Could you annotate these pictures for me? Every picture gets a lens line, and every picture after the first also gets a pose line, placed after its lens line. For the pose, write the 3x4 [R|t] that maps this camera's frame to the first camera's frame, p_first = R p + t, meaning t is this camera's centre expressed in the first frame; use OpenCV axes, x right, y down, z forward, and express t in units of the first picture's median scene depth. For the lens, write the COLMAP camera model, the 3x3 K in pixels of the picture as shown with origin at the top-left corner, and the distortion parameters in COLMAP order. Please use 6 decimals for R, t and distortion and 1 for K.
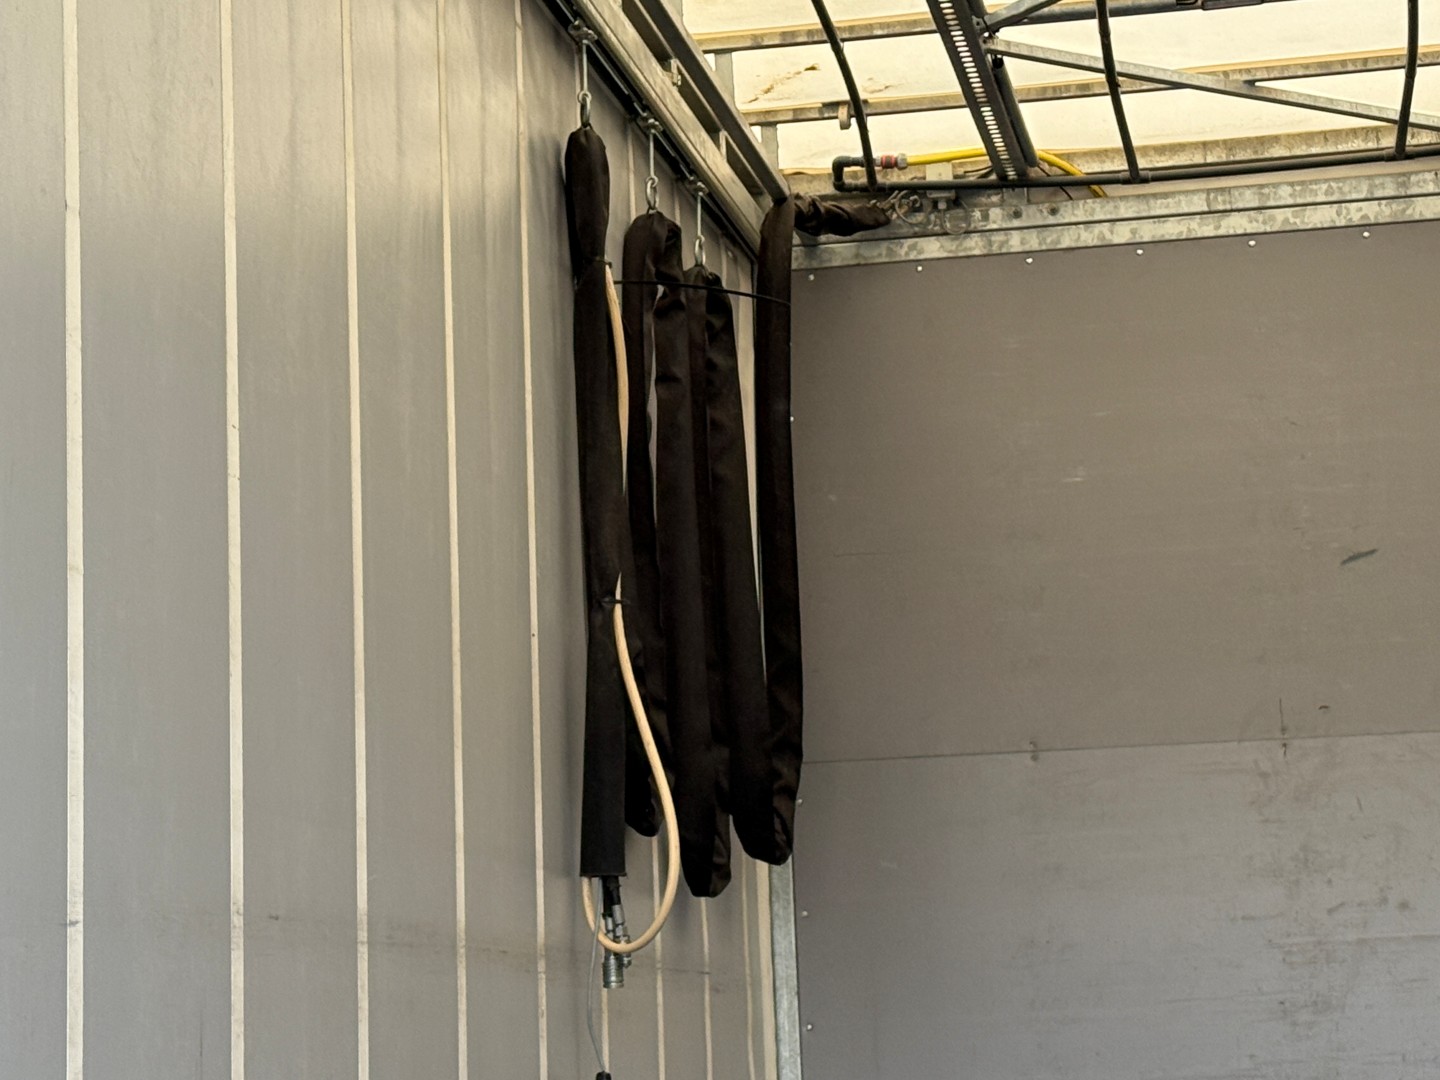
lens RADIAL K [[3513.5, 0, 707.1], [0, 3513.5, 546.3], [0, 0, 1]] dist [0.157398, 0.000000]
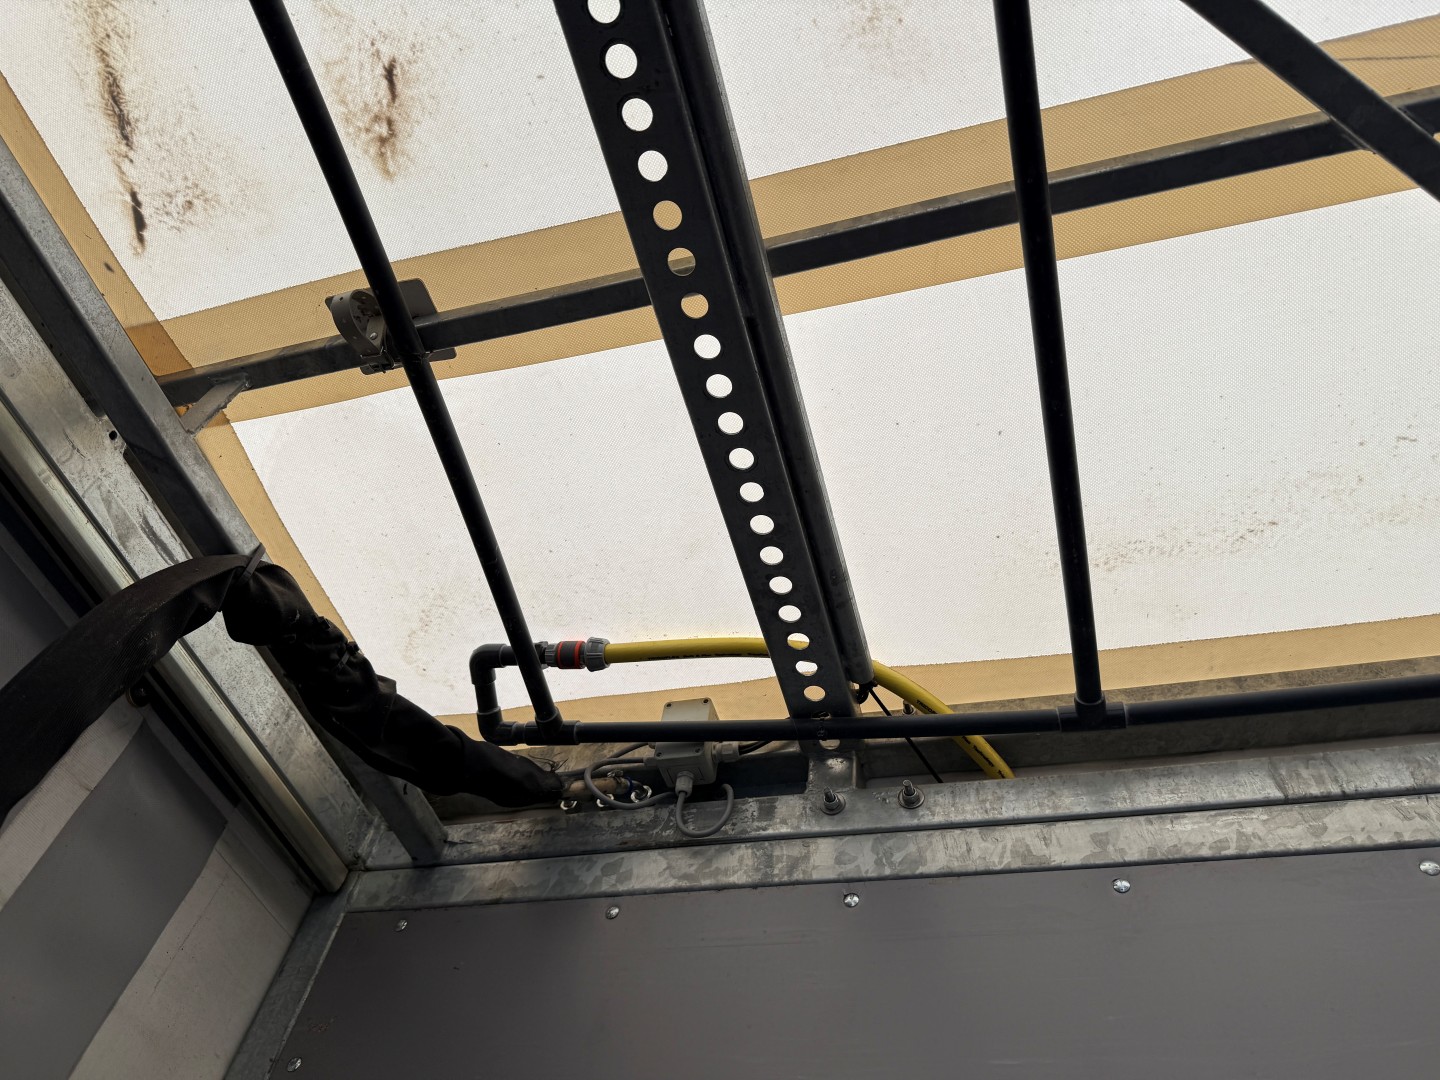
lens RADIAL K [[1029.7, 0, 733.5], [0, 1029.7, 544.2], [0, 0, 1]] dist [-0.012133, -0.011107]
pose [[0.987066, 0.038838, -0.155541, 0.095125], [-0.131495, 0.751142, -0.646911, -0.030857], [0.091709, 0.658997, 0.746534, 0.877432]]
